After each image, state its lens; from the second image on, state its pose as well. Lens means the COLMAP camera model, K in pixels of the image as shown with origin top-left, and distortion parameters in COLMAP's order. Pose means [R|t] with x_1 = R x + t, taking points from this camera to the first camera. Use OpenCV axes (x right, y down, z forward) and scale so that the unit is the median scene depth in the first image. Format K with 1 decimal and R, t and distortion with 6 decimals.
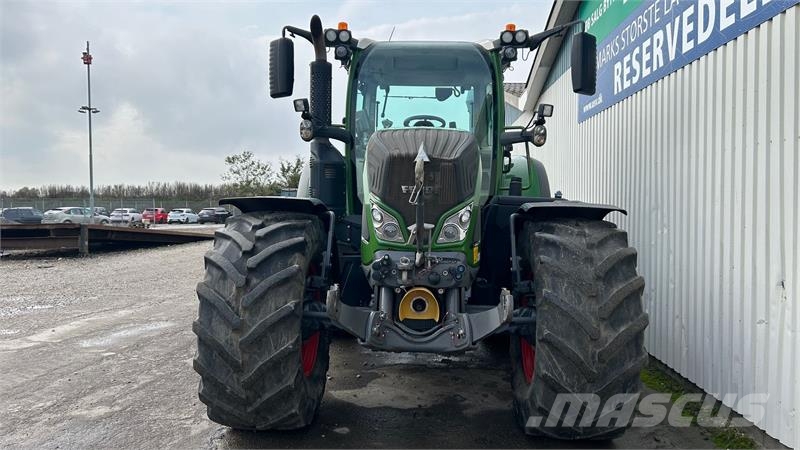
lens RADIAL K [[605.1, 0, 403.6], [0, 605.1, 217.8], [0, 0, 1]] dist [0.054805, -0.054947]
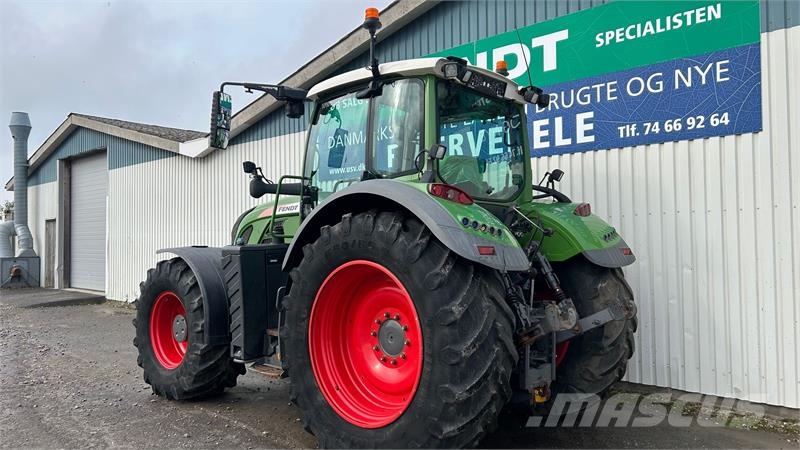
lens RADIAL K [[605.1, 0, 394.2], [0, 605.1, 224.6], [0, 0, 1]] dist [0.054805, -0.054947]
pose [[0.660560, 0.018523, 0.750545, -0.776173], [0.021323, 0.998829, -0.043417, -0.022473], [-0.750470, 0.044683, 0.659392, 0.146929]]
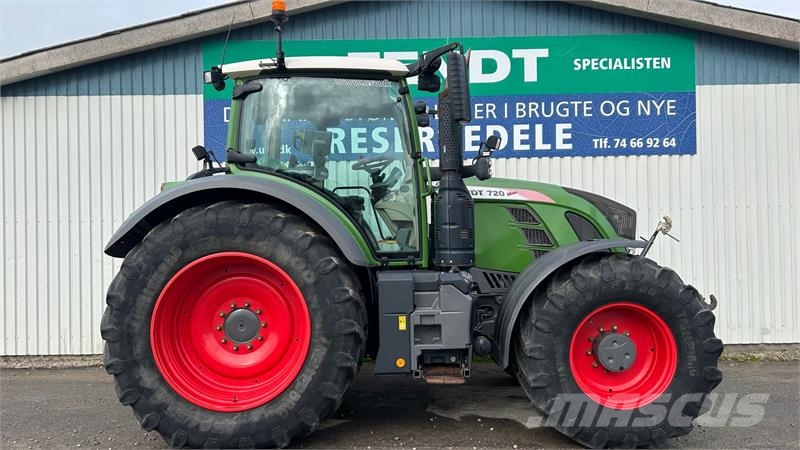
lens RADIAL K [[605.1, 0, 398.0], [0, 605.1, 232.8], [0, 0, 1]] dist [0.054805, -0.054947]
pose [[-0.034265, 0.004060, 0.999405, -1.033708], [0.038545, 0.999253, -0.002738, -0.045133], [-0.998669, 0.038429, -0.034396, 1.109016]]
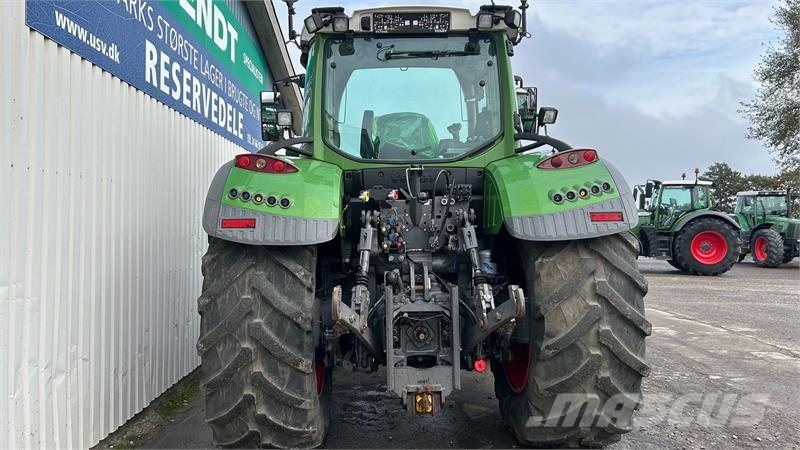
lens RADIAL K [[605.1, 0, 392.8], [0, 605.1, 221.3], [0, 0, 1]] dist [0.054805, -0.054947]
pose [[-0.998251, 0.001815, -0.059098, 0.118321], [0.001028, 0.999910, 0.013348, -0.053798], [0.059117, 0.013264, -0.998163, 2.125409]]
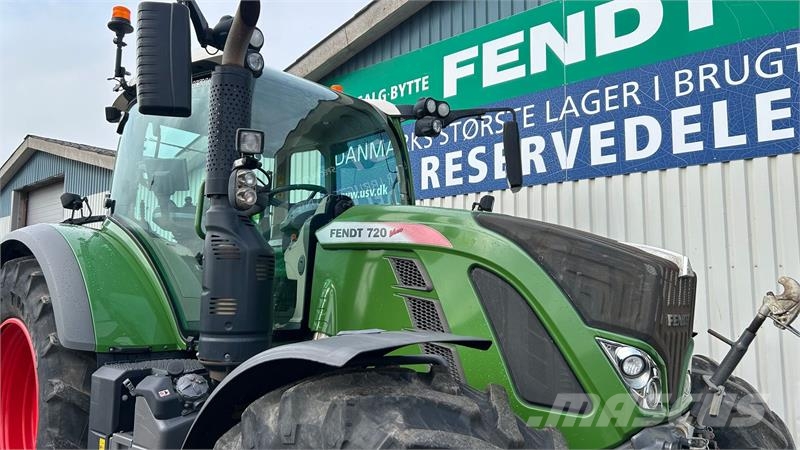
lens RADIAL K [[605.1, 0, 398.9], [0, 605.1, 225.6], [0, 0, 1]] dist [0.054805, -0.054947]
pose [[0.652176, 0.085444, 0.753237, -0.441167], [0.007594, 0.992841, -0.119199, -0.047303], [-0.758030, 0.083459, 0.646858, 0.534750]]
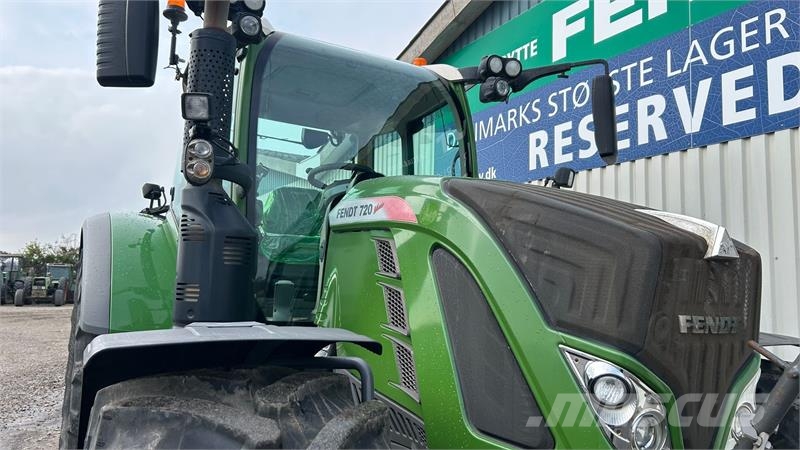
lens RADIAL K [[605.1, 0, 402.1], [0, 605.1, 225.5], [0, 0, 1]] dist [0.054805, -0.054947]
pose [[0.856947, 0.071445, 0.510428, -0.249584], [-0.014966, 0.993378, -0.113916, -0.042171], [-0.515187, 0.089981, 0.852342, 0.497857]]
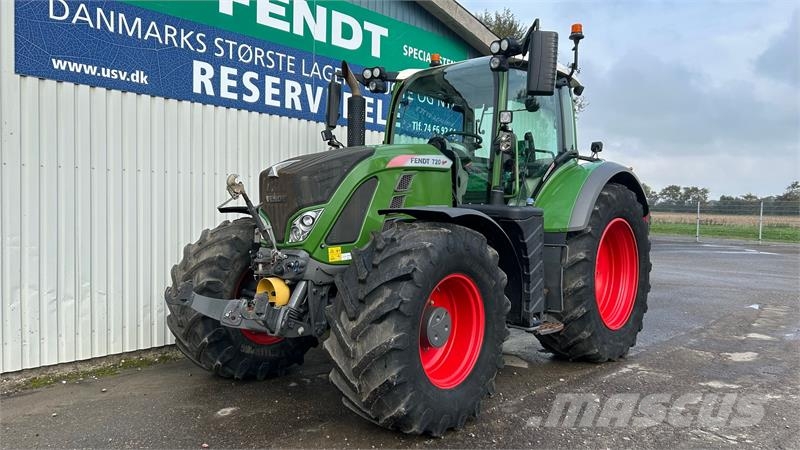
lens RADIAL K [[605.1, 0, 401.2], [0, 605.1, 230.8], [0, 0, 1]] dist [0.054805, -0.054947]
pose [[-0.777175, -0.041311, 0.627927, -0.615292], [-0.004645, 0.998192, 0.059922, -0.055715], [-0.629267, 0.043653, -0.775962, 1.877757]]
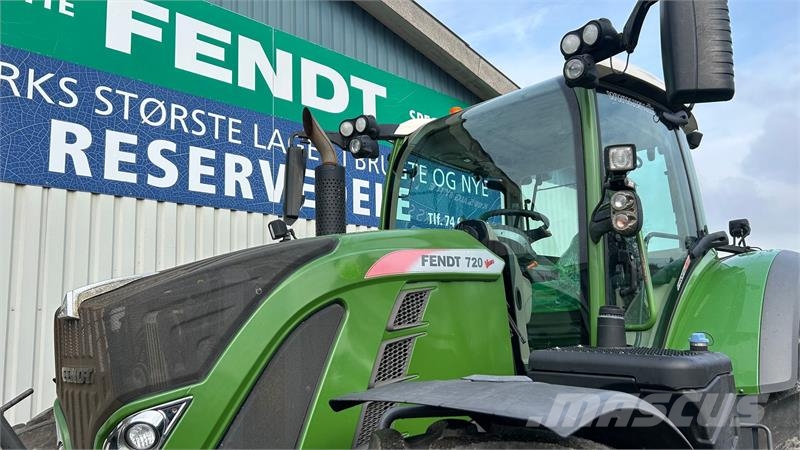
lens RADIAL K [[605.1, 0, 404.9], [0, 605.1, 230.1], [0, 0, 1]] dist [0.054805, -0.054947]
pose [[-0.754095, 0.120561, 0.645605, -0.304526], [0.047015, 0.990395, -0.130032, -0.074462], [-0.655081, -0.067703, -0.752519, 1.468212]]
